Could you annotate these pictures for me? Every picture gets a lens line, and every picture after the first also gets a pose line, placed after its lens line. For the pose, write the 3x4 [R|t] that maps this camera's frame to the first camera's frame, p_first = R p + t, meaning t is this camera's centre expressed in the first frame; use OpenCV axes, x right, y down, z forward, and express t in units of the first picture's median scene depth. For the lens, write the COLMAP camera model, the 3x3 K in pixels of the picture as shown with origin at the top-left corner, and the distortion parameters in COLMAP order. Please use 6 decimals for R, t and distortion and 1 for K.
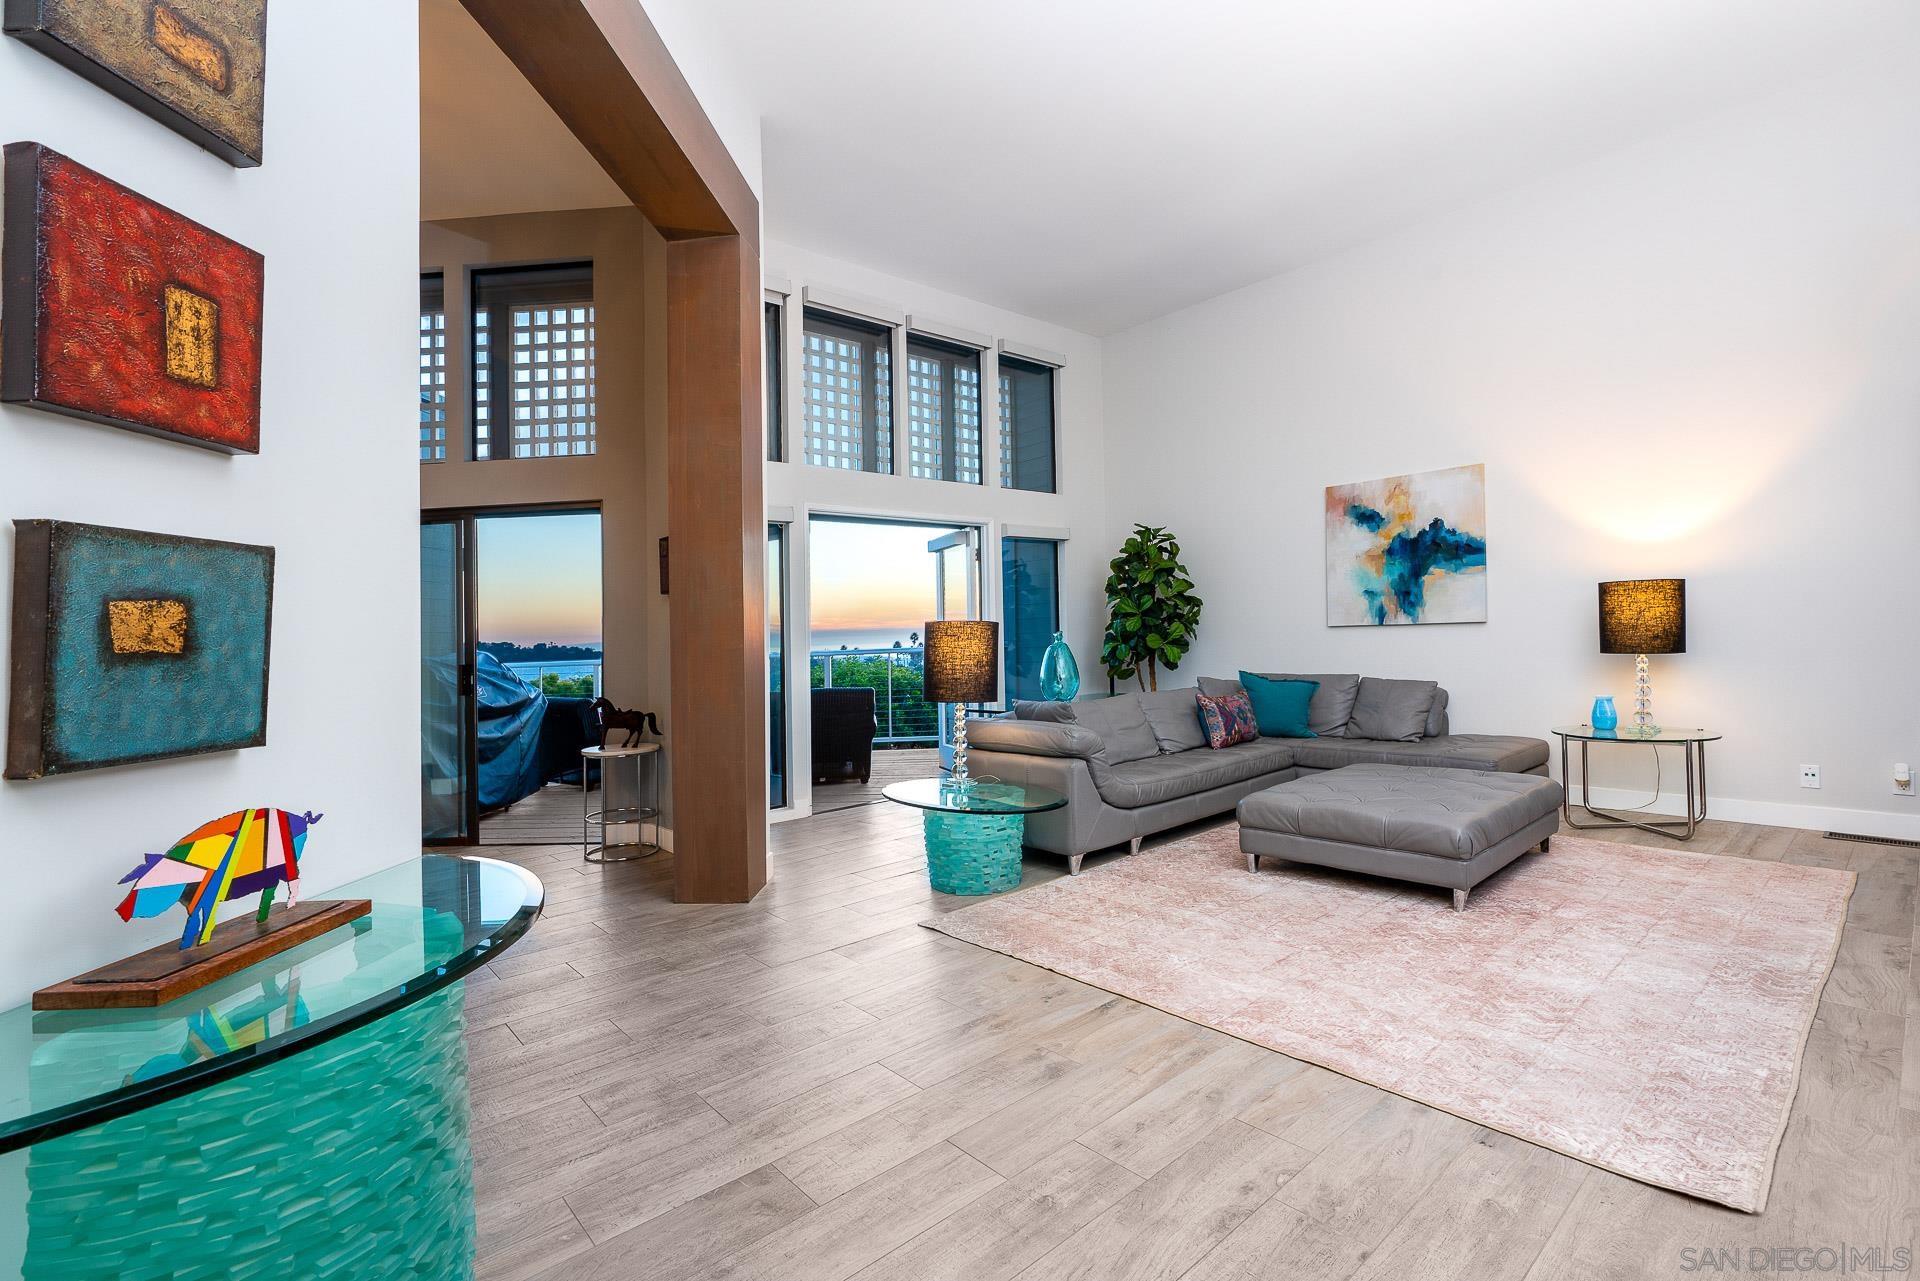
lens RADIAL K [[869.8, 0, 958.5], [0, 869.8, 609.7], [0, 0, 1]] dist [-0.001352, -0.000170]
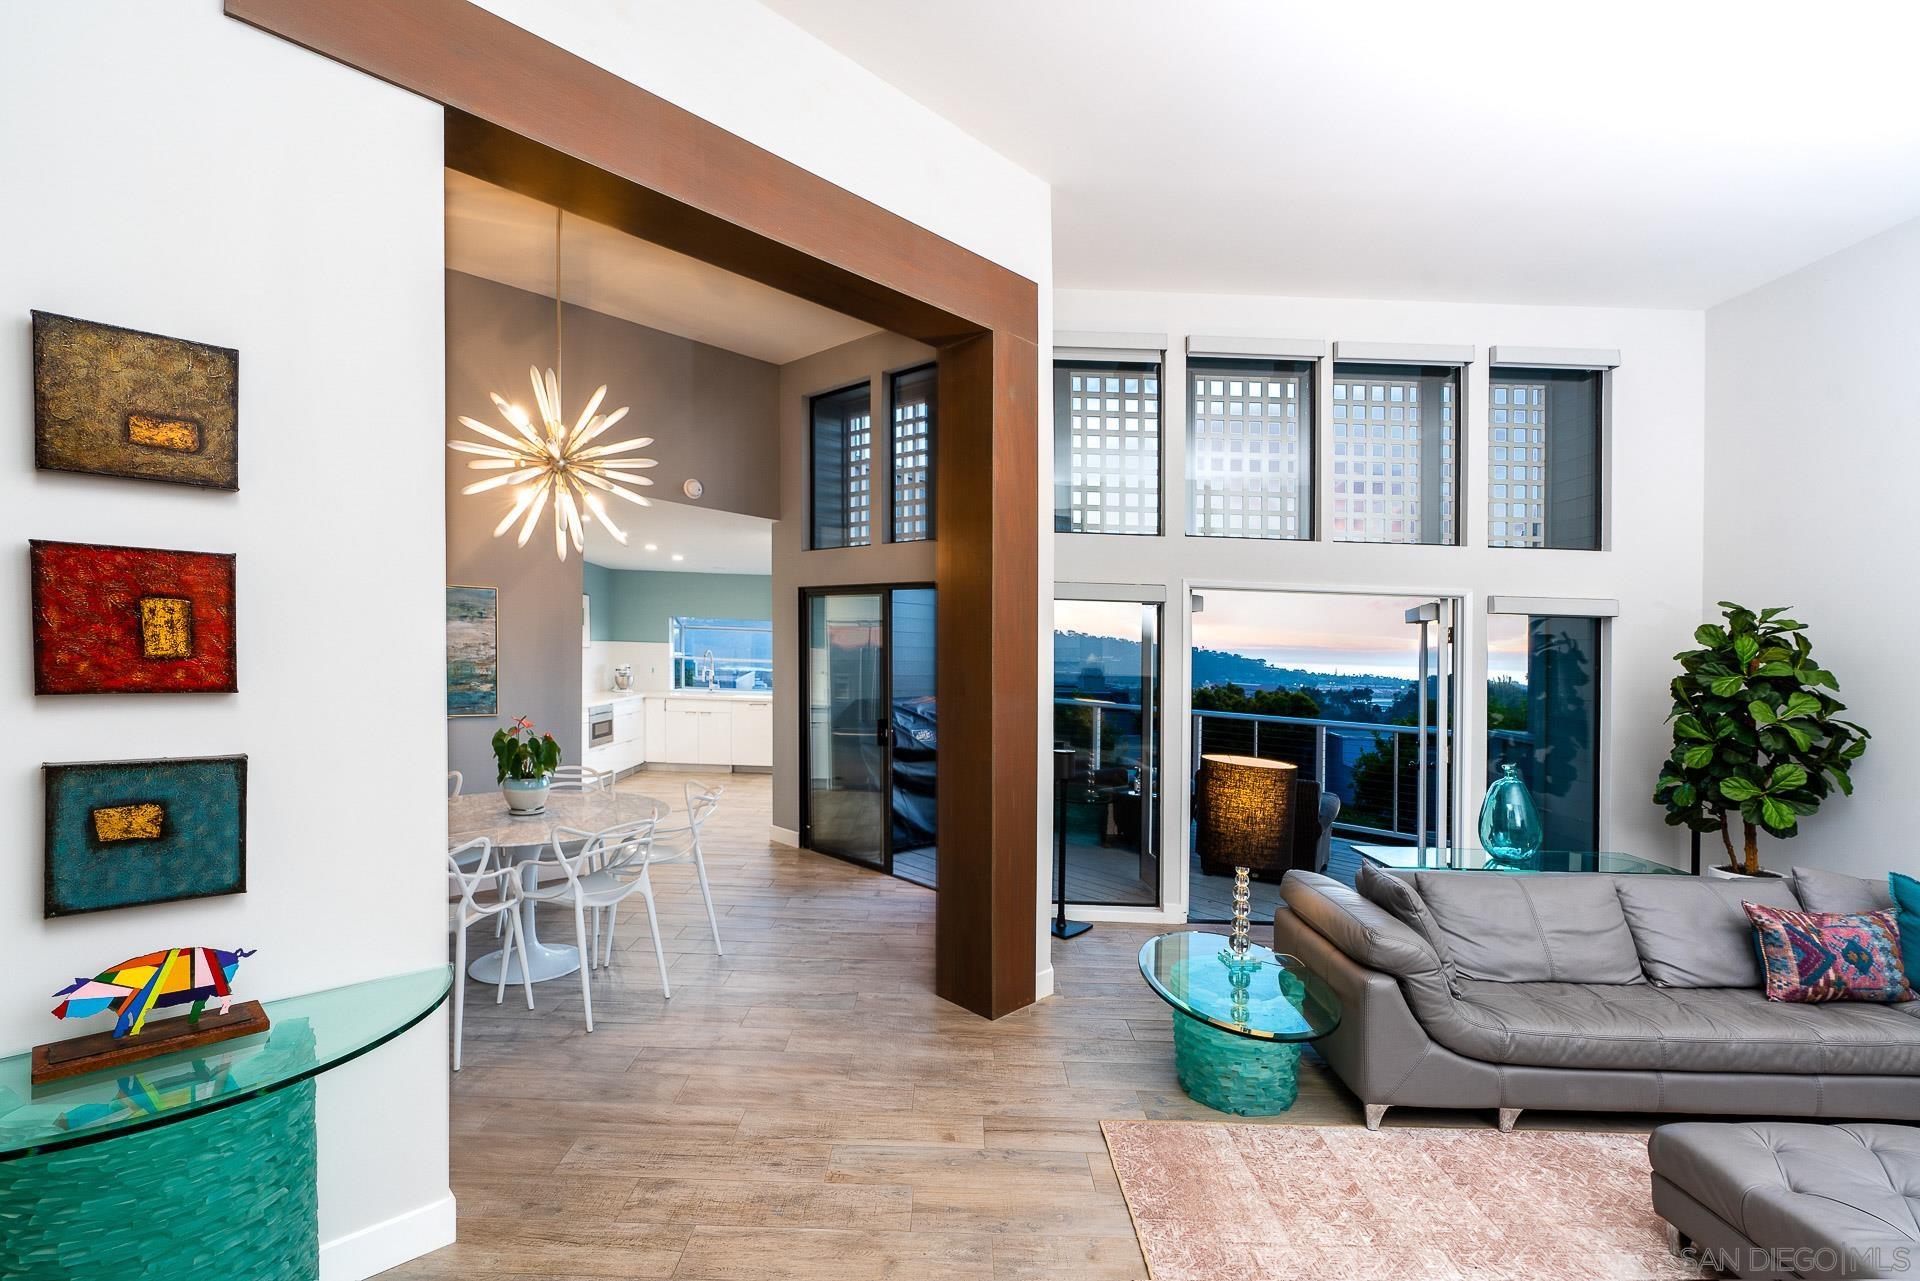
lens RADIAL K [[901.5, 0, 960.0], [0, 901.5, 640.5], [0, 0, 1]] dist [-0.001127, 0.000167]
pose [[0.756471, 0.061948, -0.651087, 0.421429], [-0.041735, 0.998047, 0.046470, -0.153051], [0.652694, -0.007980, 0.757579, 0.261201]]
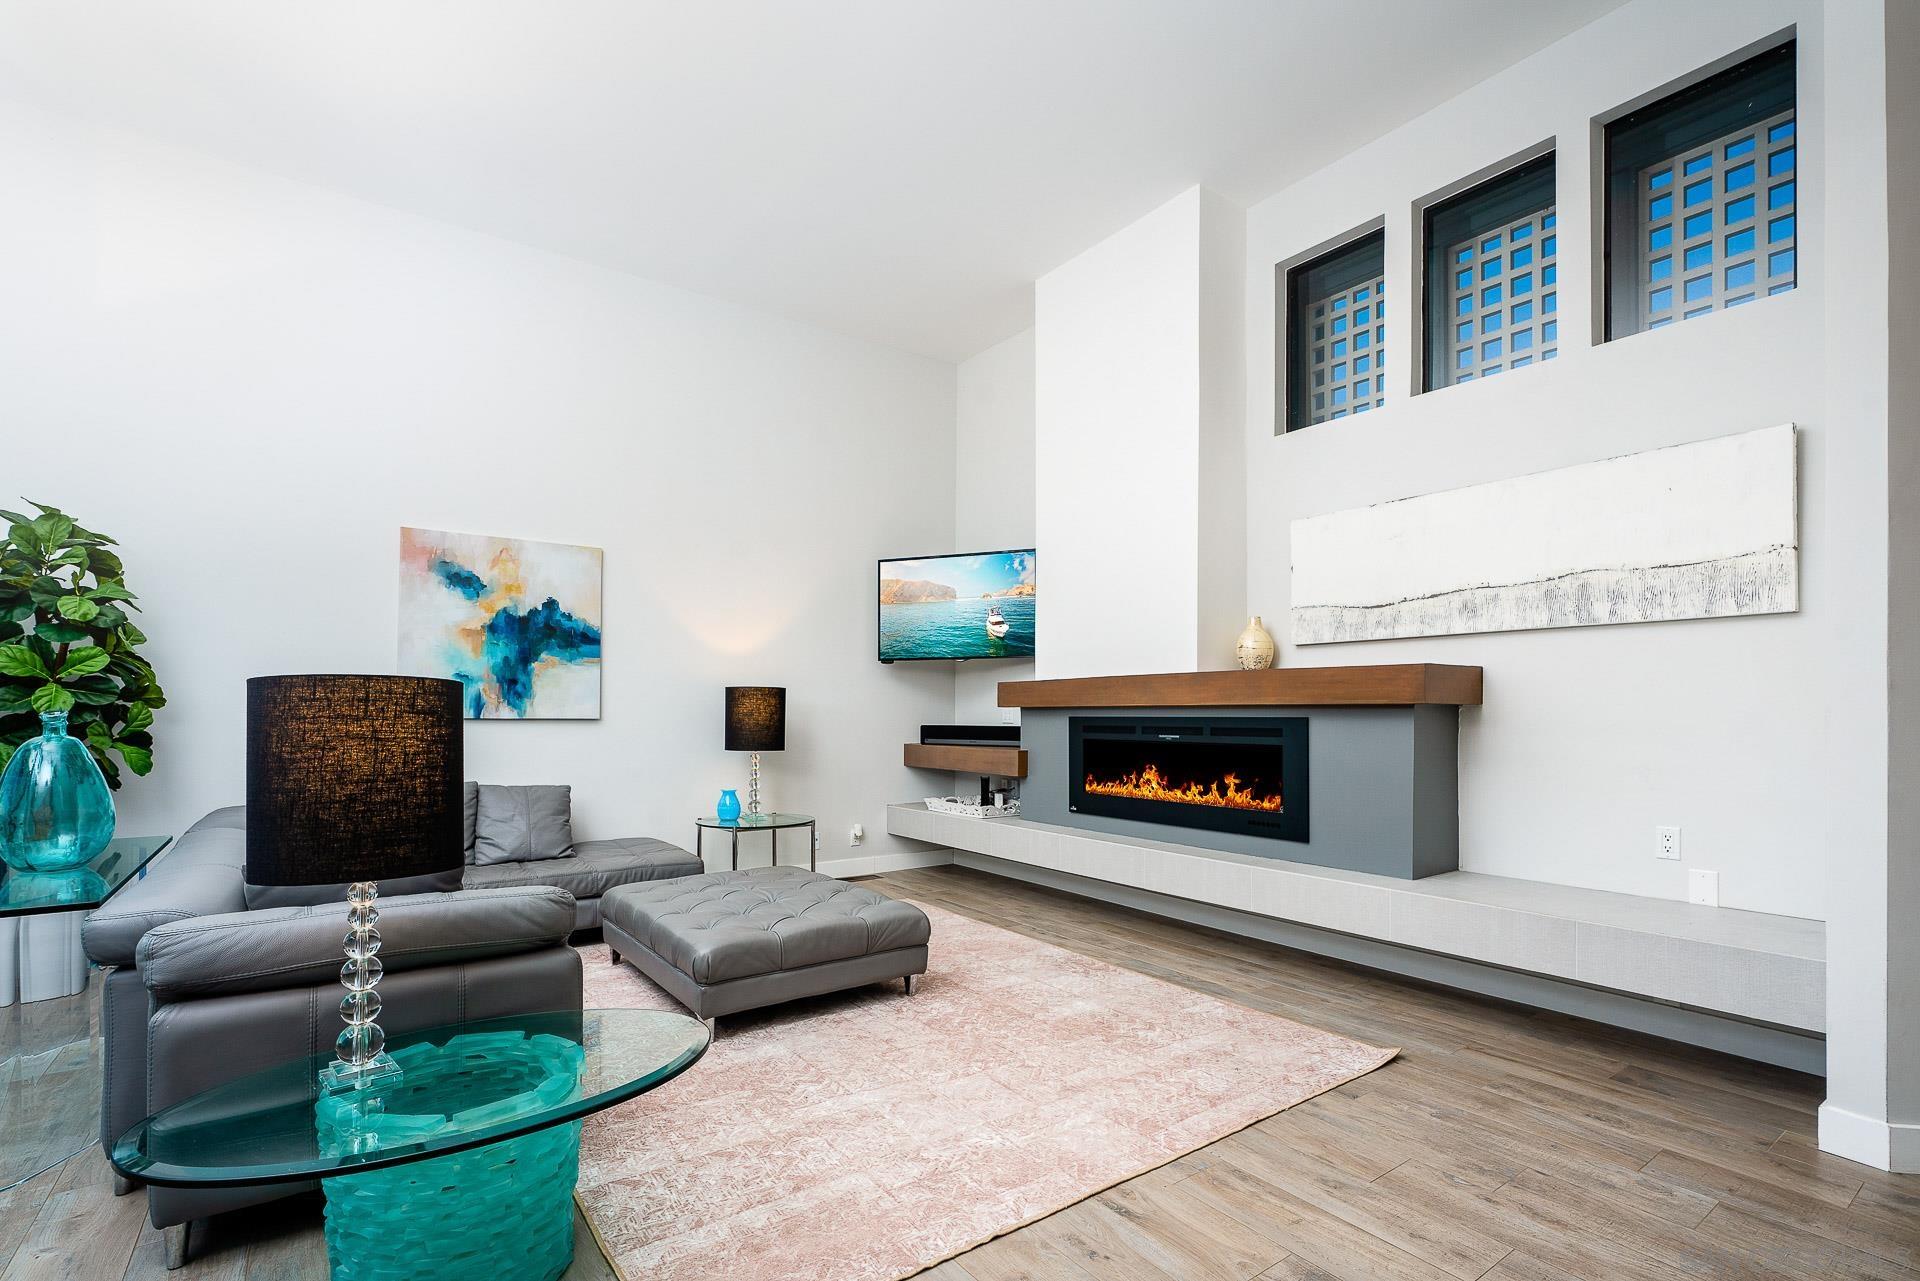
lens RADIAL K [[891.2, 0, 960.6], [0, 891.2, 716.3], [0, 0, 1]] dist [-0.001351, -0.000144]
pose [[0.091229, 0.032252, 0.995308, -0.516376], [-0.037625, 0.998873, -0.028919, 0.040896], [-0.995119, -0.034810, 0.092340, 0.882140]]
